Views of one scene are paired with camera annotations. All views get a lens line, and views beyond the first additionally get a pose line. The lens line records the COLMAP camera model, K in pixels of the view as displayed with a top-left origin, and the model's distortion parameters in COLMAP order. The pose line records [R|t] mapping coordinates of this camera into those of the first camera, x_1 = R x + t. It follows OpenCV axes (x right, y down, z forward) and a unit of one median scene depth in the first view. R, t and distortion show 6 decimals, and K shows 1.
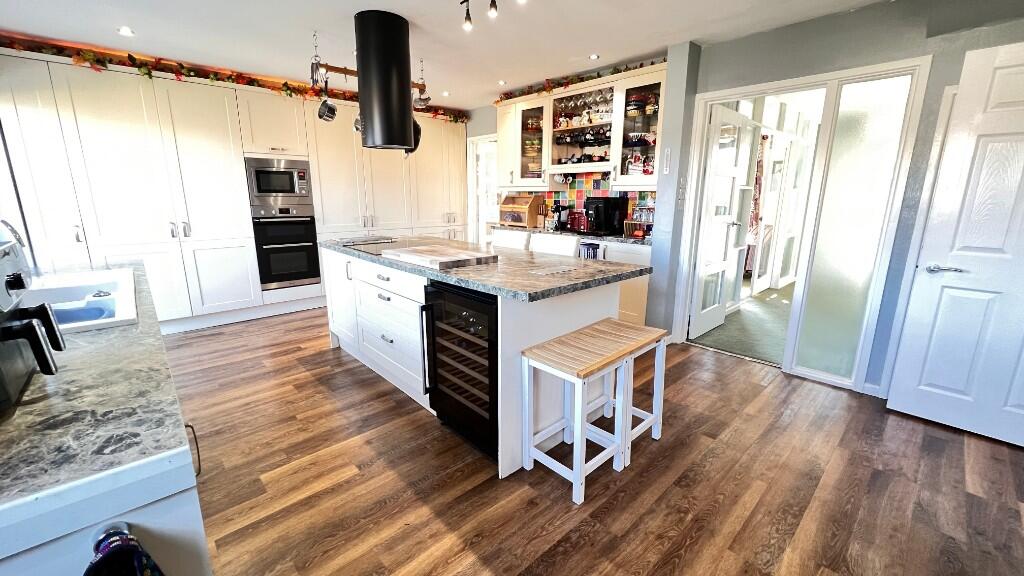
lens RADIAL K [[405.0, 0, 505.2], [0, 405.0, 284.9], [0, 0, 1]] dist [-0.000430, -0.000709]
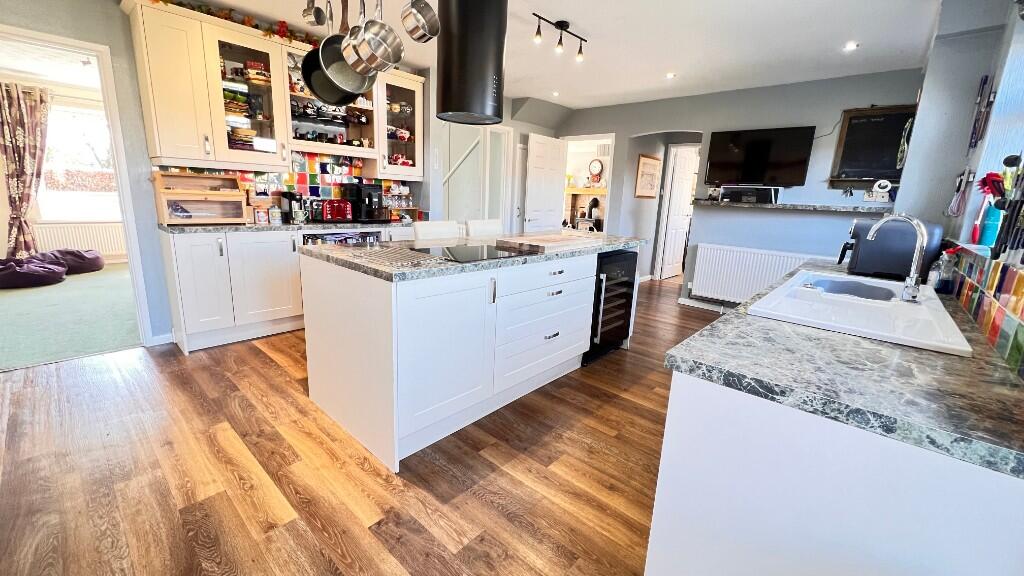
lens RADIAL K [[405.0, 0, 505.2], [0, 405.0, 284.9], [0, 0, 1]] dist [-0.000430, -0.000709]
pose [[-0.087375, -0.229139, 0.969464, -0.941209], [0.175079, 0.954506, 0.241383, -0.187145], [-0.980670, 0.190823, -0.043282, 0.882702]]
